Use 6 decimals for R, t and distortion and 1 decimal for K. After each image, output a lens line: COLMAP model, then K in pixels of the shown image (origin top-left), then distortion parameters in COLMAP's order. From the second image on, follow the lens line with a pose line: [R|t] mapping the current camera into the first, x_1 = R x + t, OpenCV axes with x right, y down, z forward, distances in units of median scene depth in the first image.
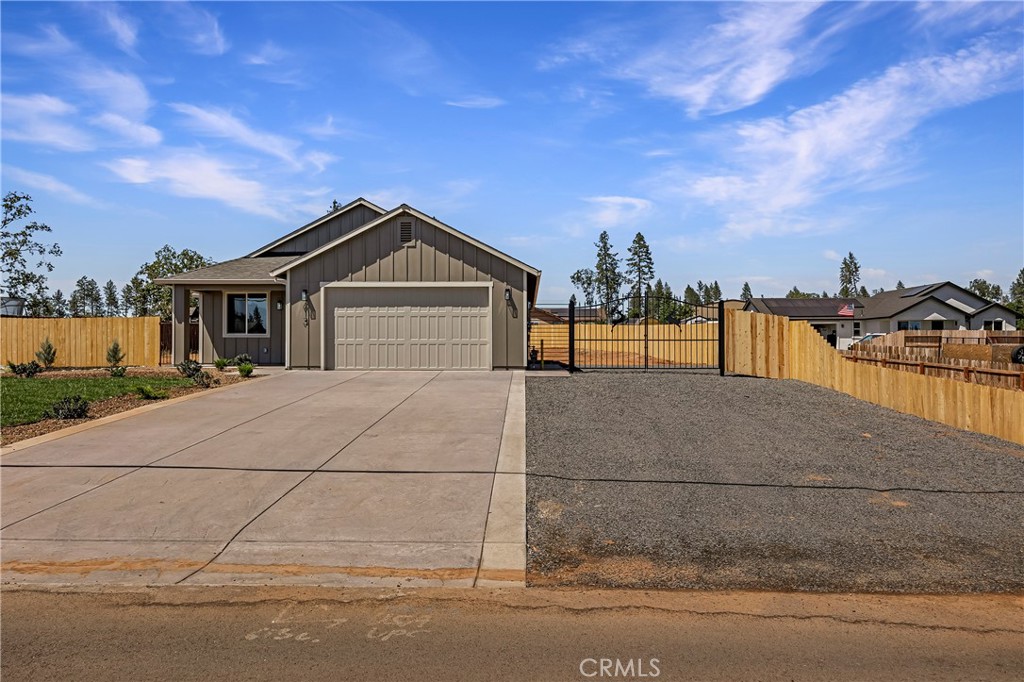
lens RADIAL K [[677.7, 0, 512.0], [0, 677.7, 341.0], [0, 0, 1]] dist [-0.000040, 0.003842]
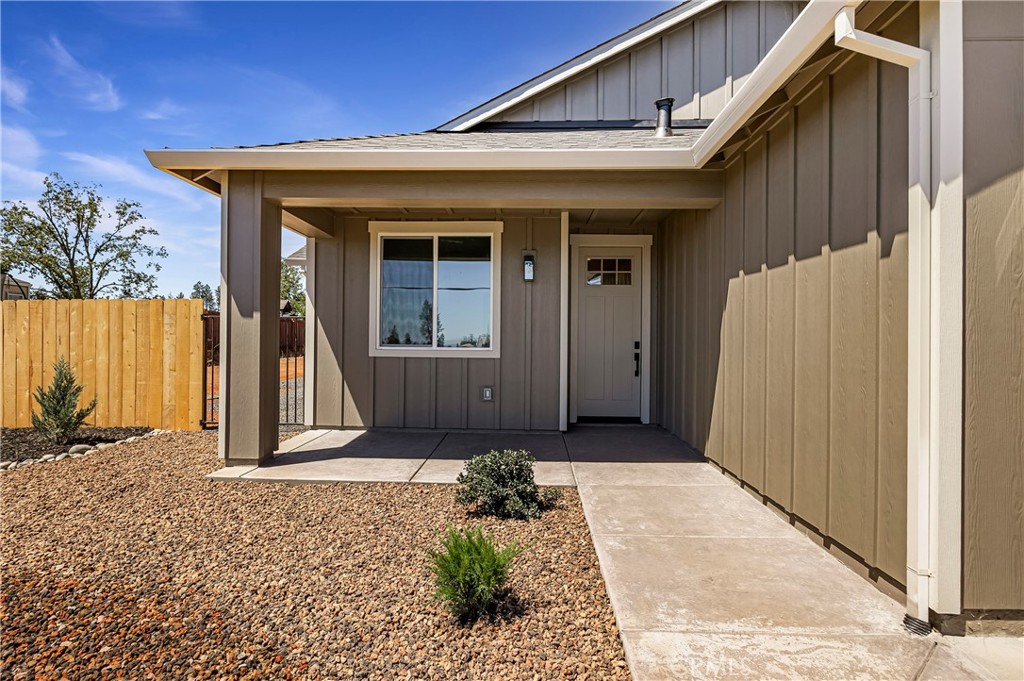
lens RADIAL K [[501.1, 0, 512.0], [0, 501.1, 340.5], [0, 0, 1]] dist [-0.012574, 0.000335]
pose [[0.999922, 0.007458, -0.010000, -0.392593], [-0.007313, 0.999868, 0.014538, -0.020324], [0.010107, -0.014464, 0.999844, 0.826716]]
